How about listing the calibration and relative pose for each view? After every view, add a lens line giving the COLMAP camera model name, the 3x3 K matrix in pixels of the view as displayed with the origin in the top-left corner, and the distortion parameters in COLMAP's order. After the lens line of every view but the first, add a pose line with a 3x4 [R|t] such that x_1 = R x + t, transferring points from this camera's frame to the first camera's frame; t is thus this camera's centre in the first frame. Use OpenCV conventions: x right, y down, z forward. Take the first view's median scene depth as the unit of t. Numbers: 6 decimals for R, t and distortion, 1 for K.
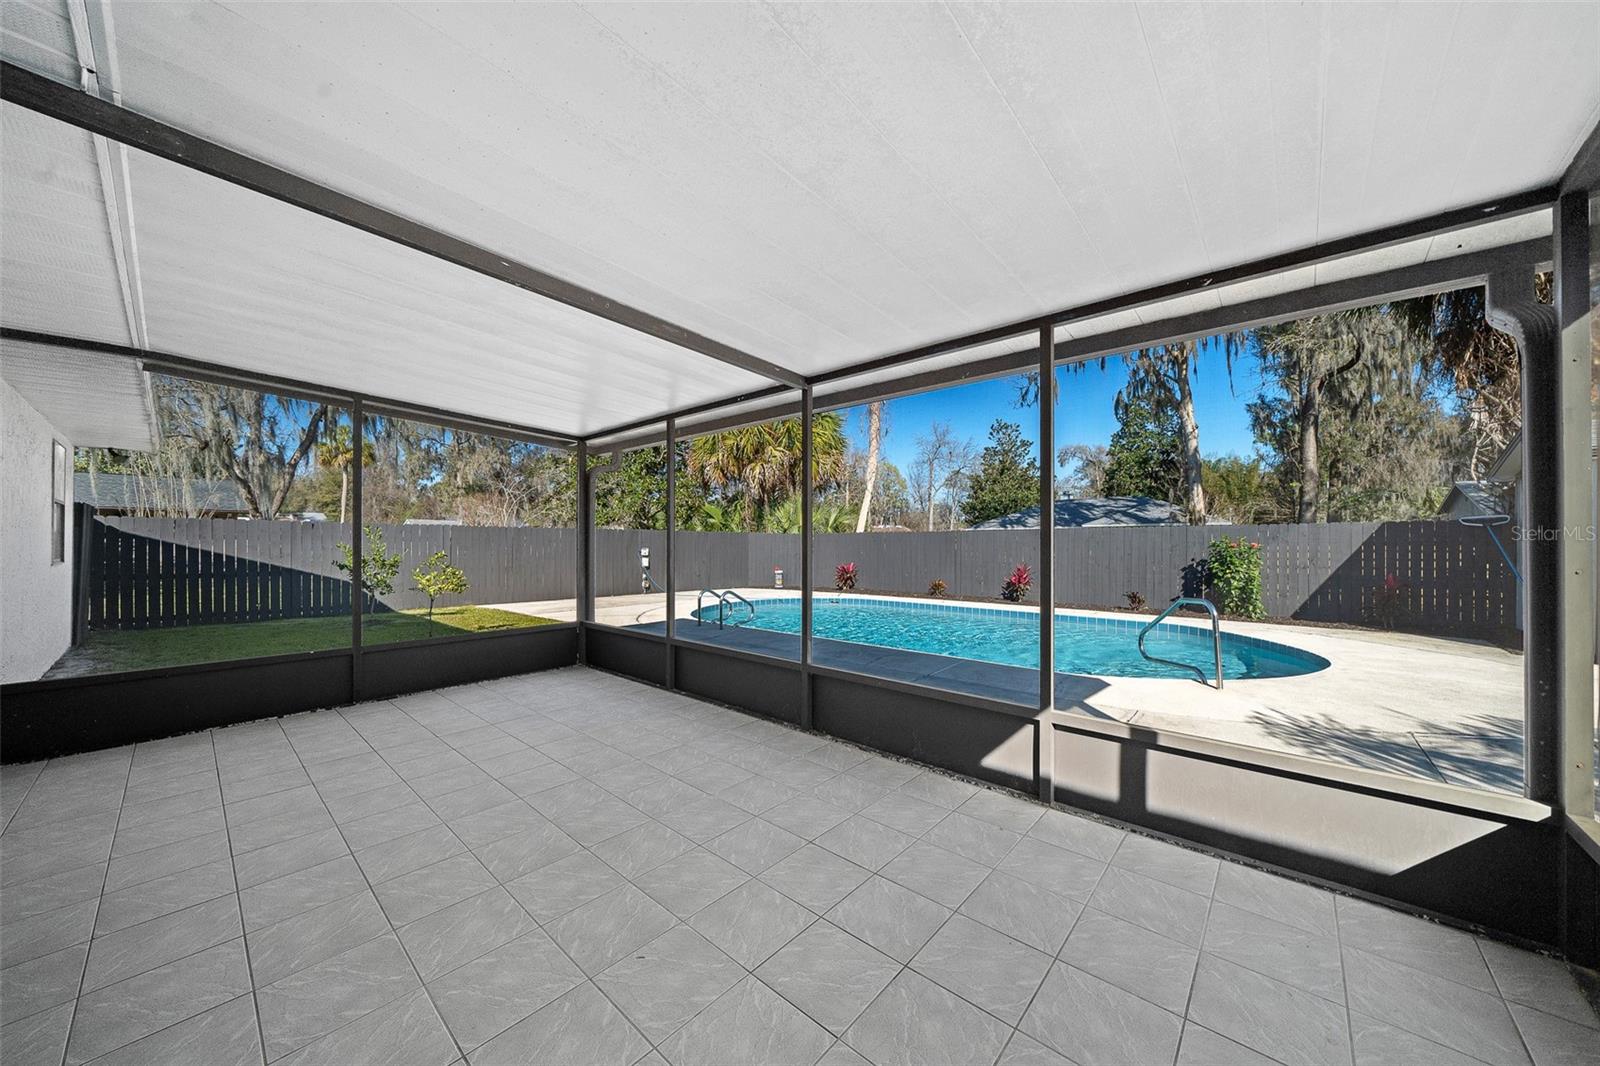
lens RADIAL K [[560.8, 0, 756.0], [0, 560.8, 534.0], [0, 0, 1]] dist [0.000084, 0.000092]
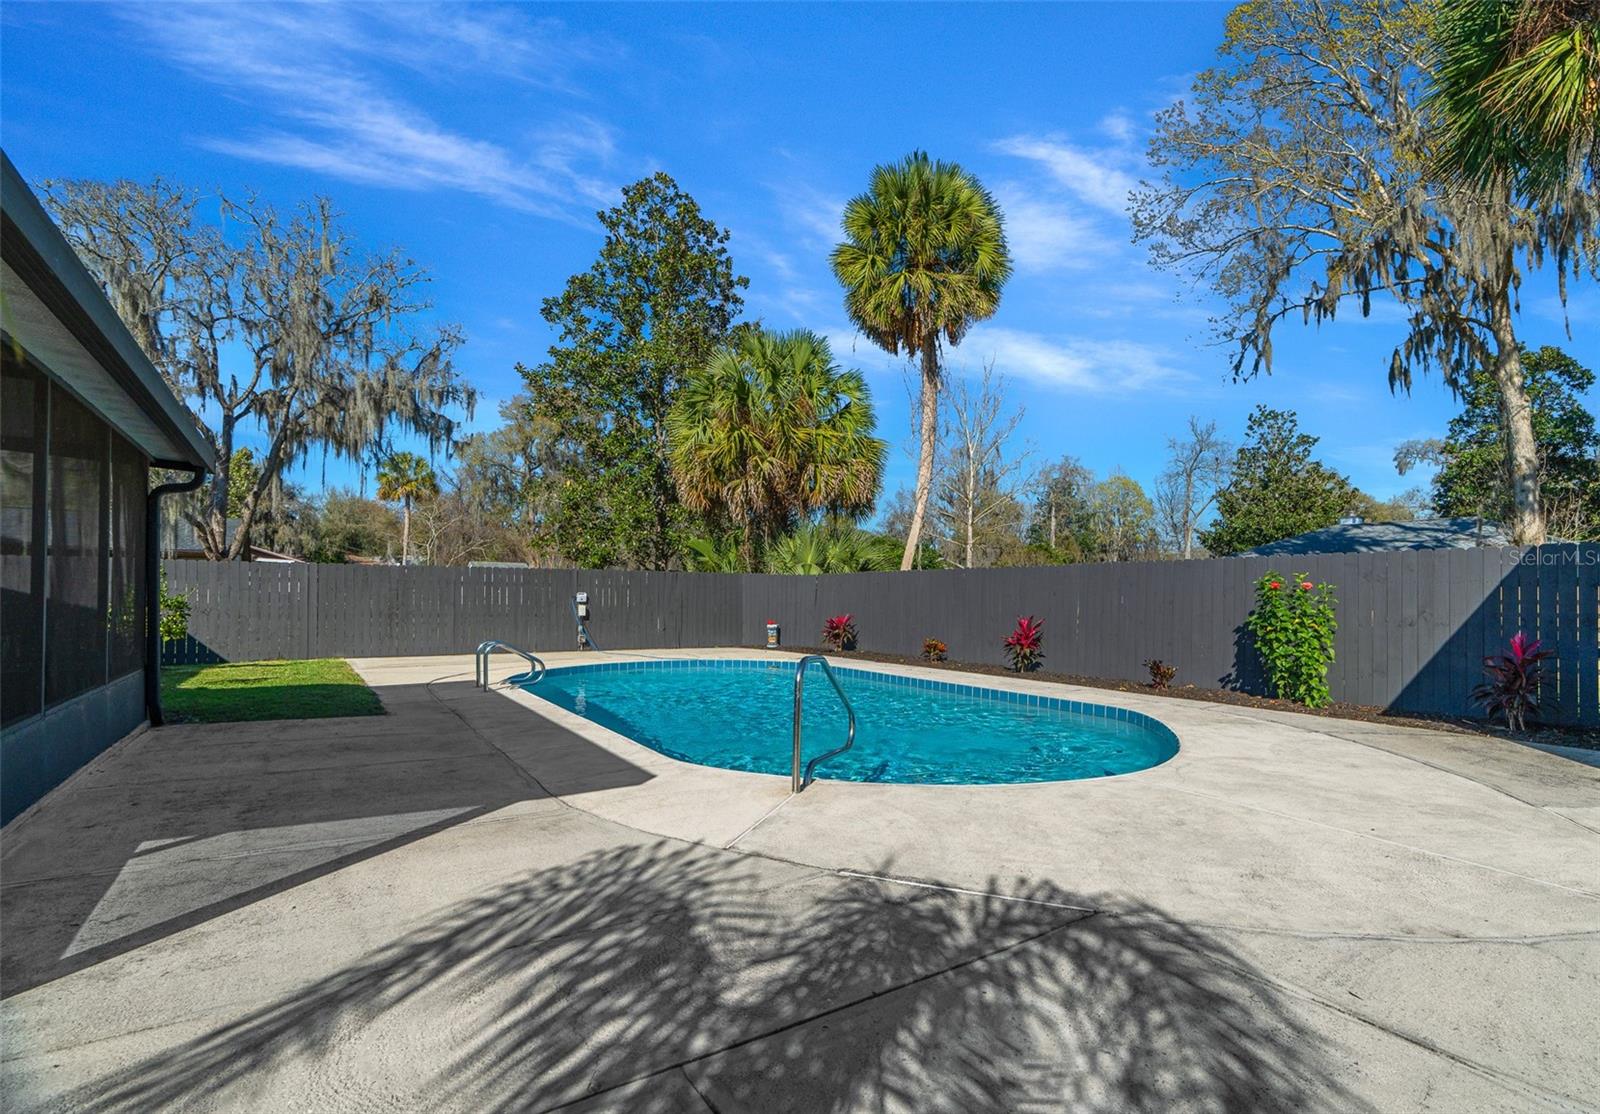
lens RADIAL K [[748.4, 0, 800.0], [0, 748.4, 557.0], [0, 0, 1]] dist [0.001031, -0.000038]
pose [[0.973381, -0.007044, -0.229086, 0.272212], [-0.000279, 0.999490, -0.031917, 0.007632], [0.229194, 0.031131, 0.972883, 0.048917]]
